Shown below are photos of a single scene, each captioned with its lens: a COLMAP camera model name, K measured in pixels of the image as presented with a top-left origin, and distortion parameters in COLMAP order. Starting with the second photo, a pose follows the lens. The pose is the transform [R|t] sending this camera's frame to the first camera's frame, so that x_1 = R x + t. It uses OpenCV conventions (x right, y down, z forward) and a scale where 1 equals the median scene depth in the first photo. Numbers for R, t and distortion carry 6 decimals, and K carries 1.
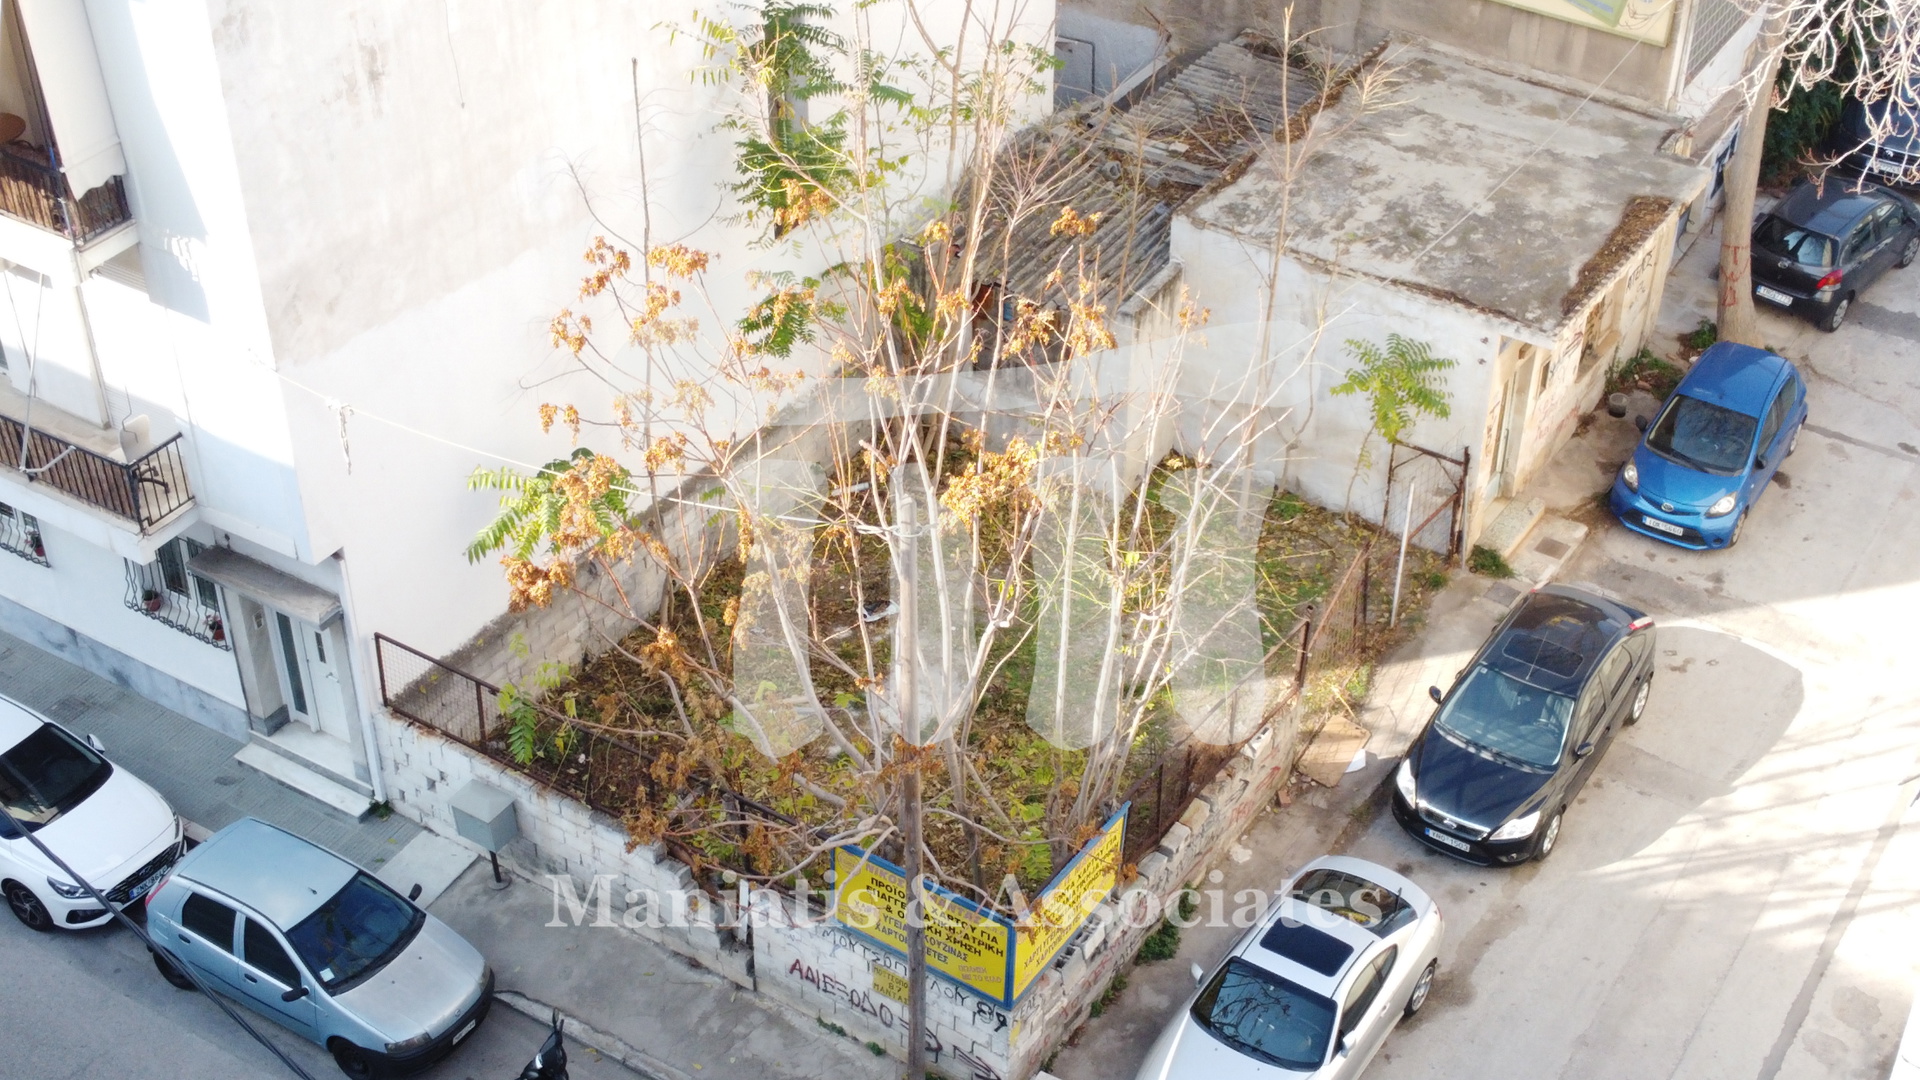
lens RADIAL K [[2566.1, 0, 965.1], [0, 2566.1, 548.4], [0, 0, 1]] dist [0.002210, 0.000000]
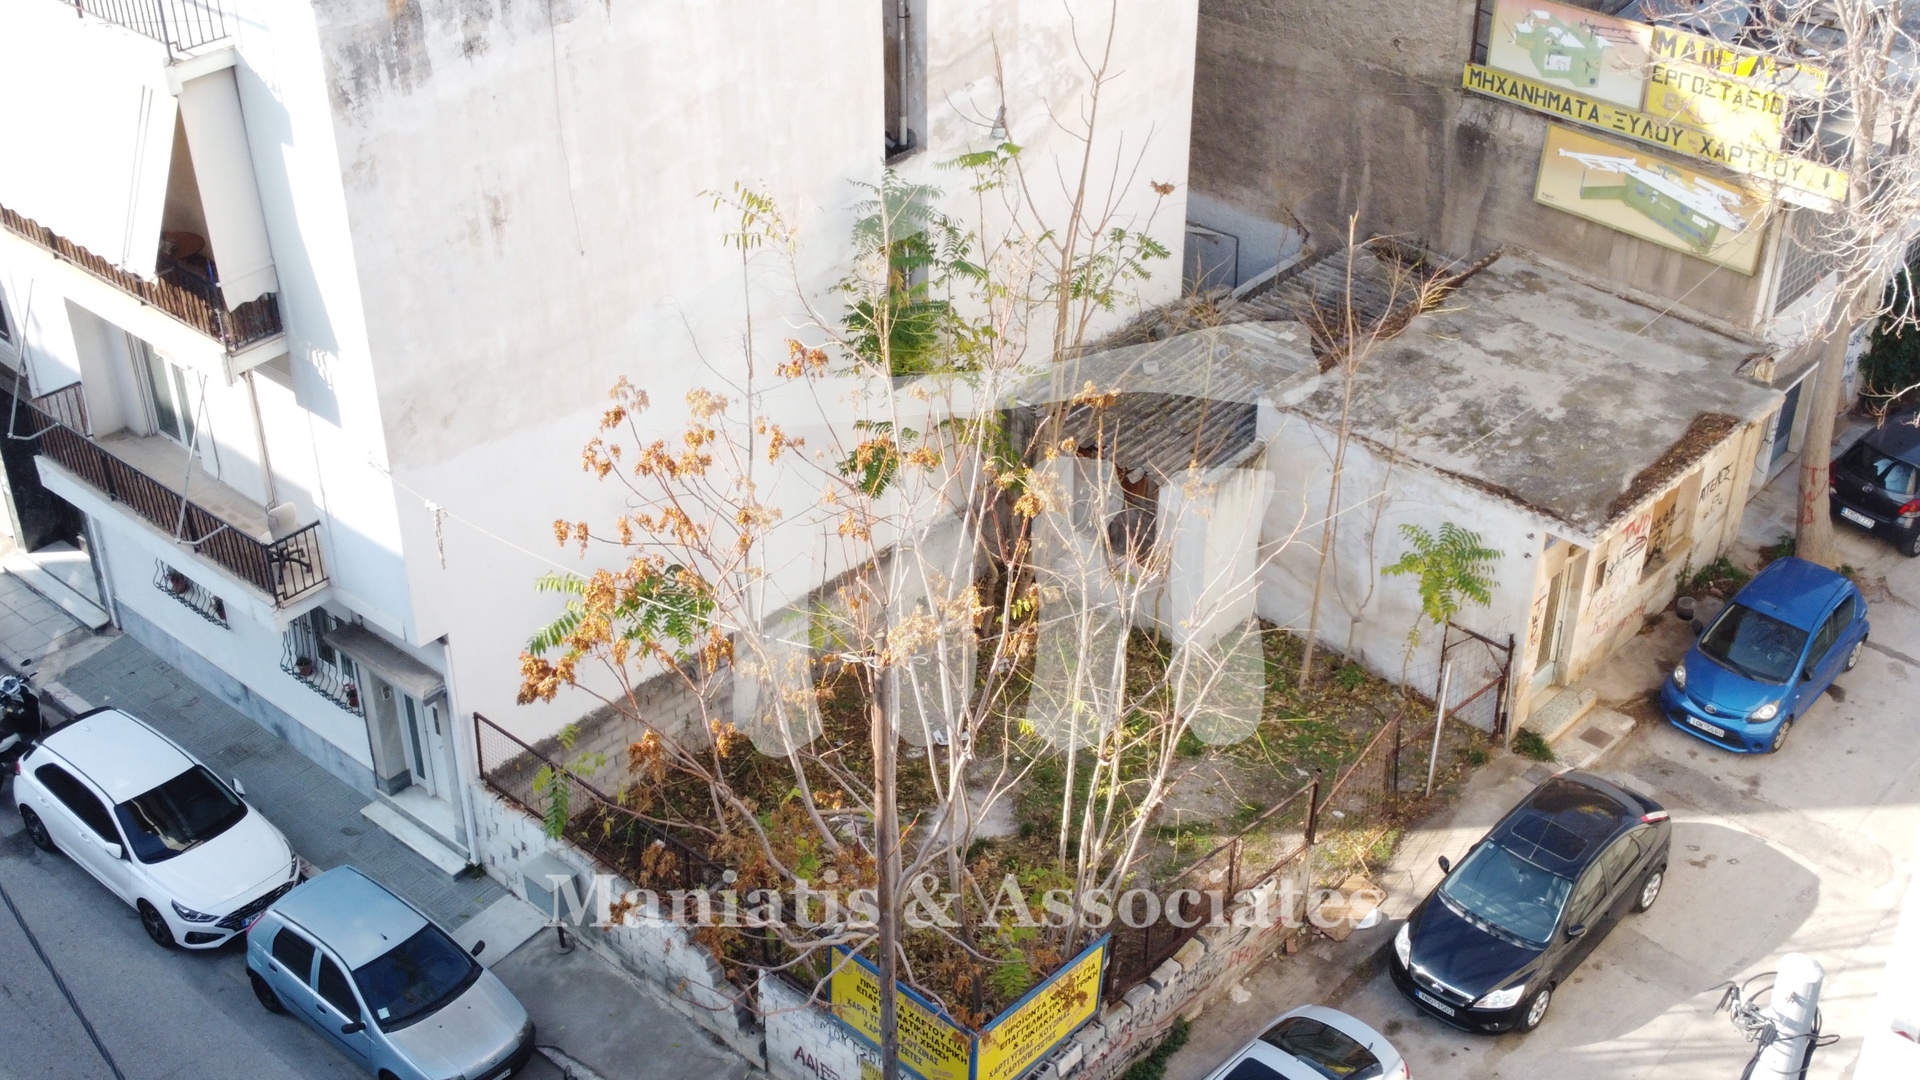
lens RADIAL K [[2344.4, 0, 961.5], [0, 2344.4, 540.4], [0, 0, 1]] dist [0.005958, 0.000000]
pose [[0.987397, 0.083099, -0.134694, 0.107756], [-0.090941, 0.994437, -0.053150, -0.006463], [0.129528, 0.064730, 0.989461, 0.007508]]
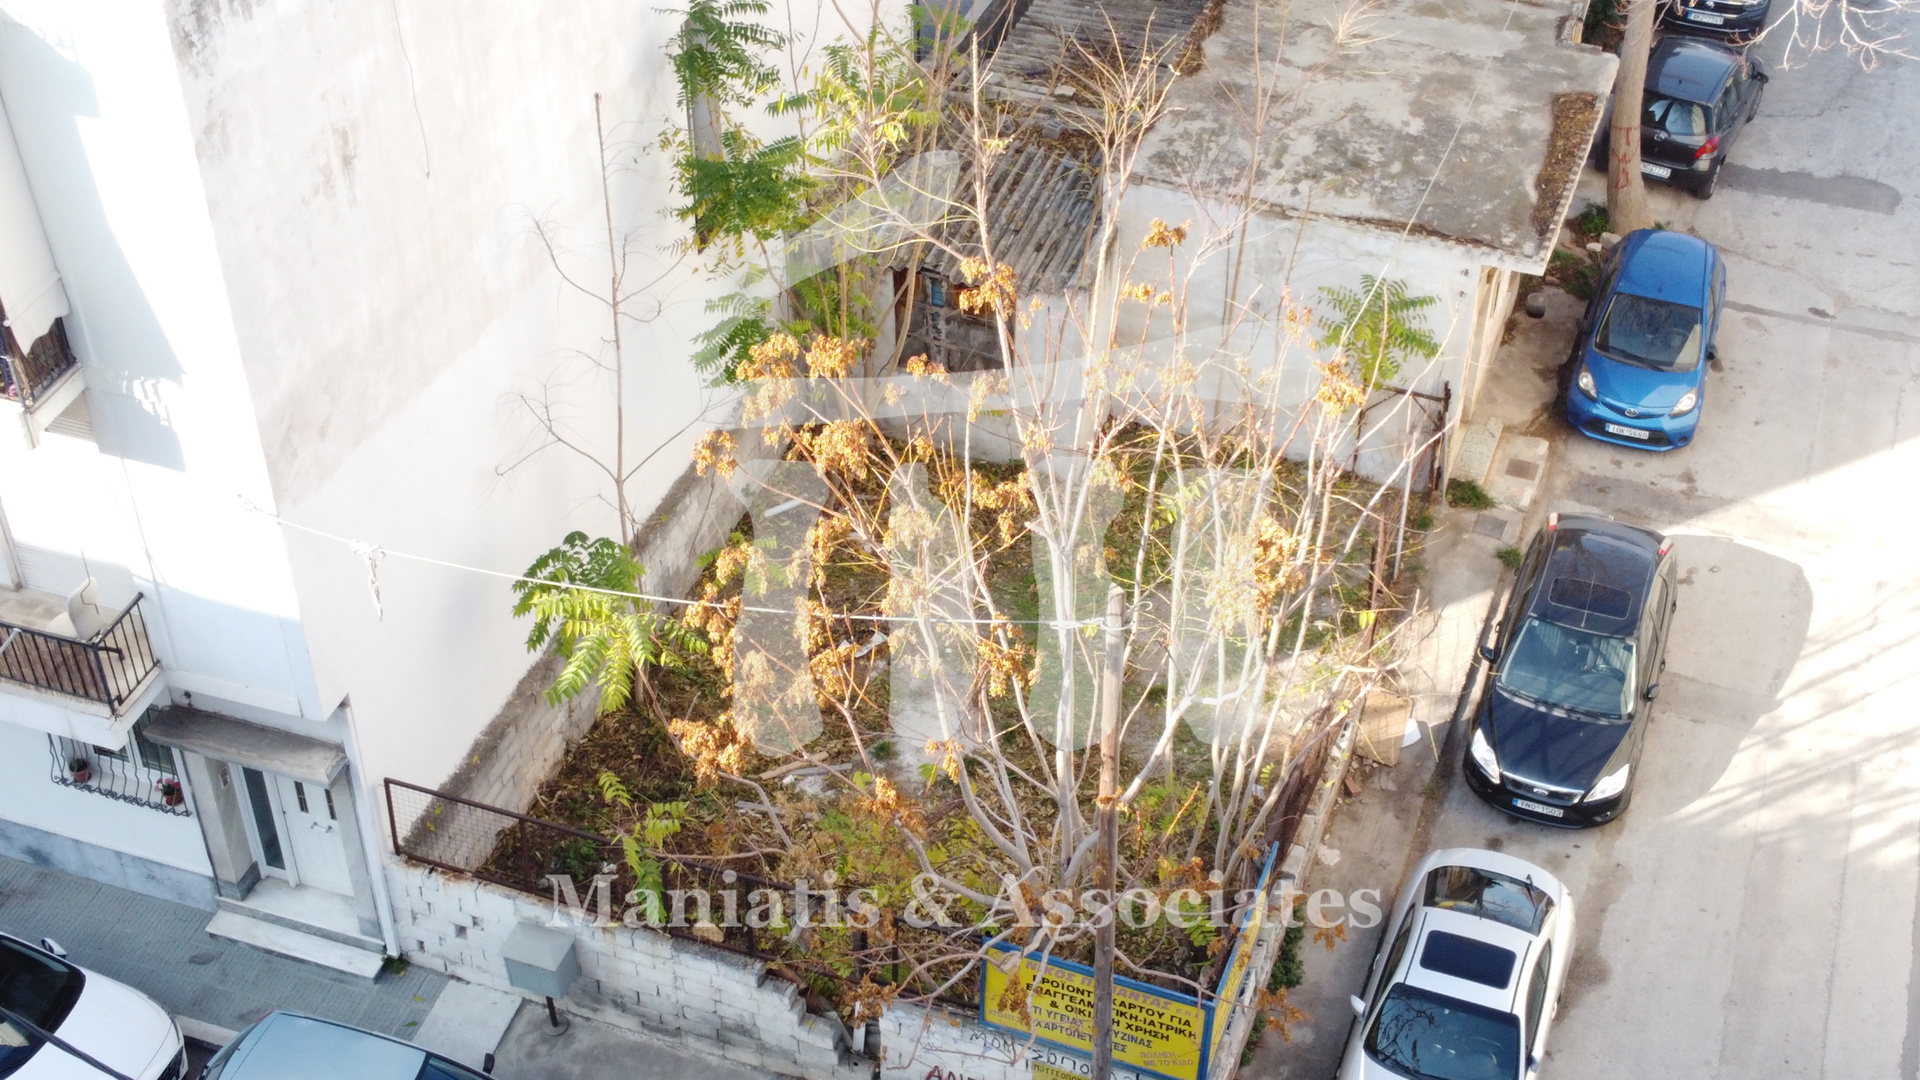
lens RADIAL K [[2566.1, 0, 963.5], [0, 2566.1, 549.5], [0, 0, 1]] dist [0.002210, 0.000000]
pose [[0.973825, -0.143914, 0.175935, -0.172654], [0.132800, 0.988417, 0.073458, -0.079310], [-0.184469, -0.048171, 0.981657, 0.100537]]
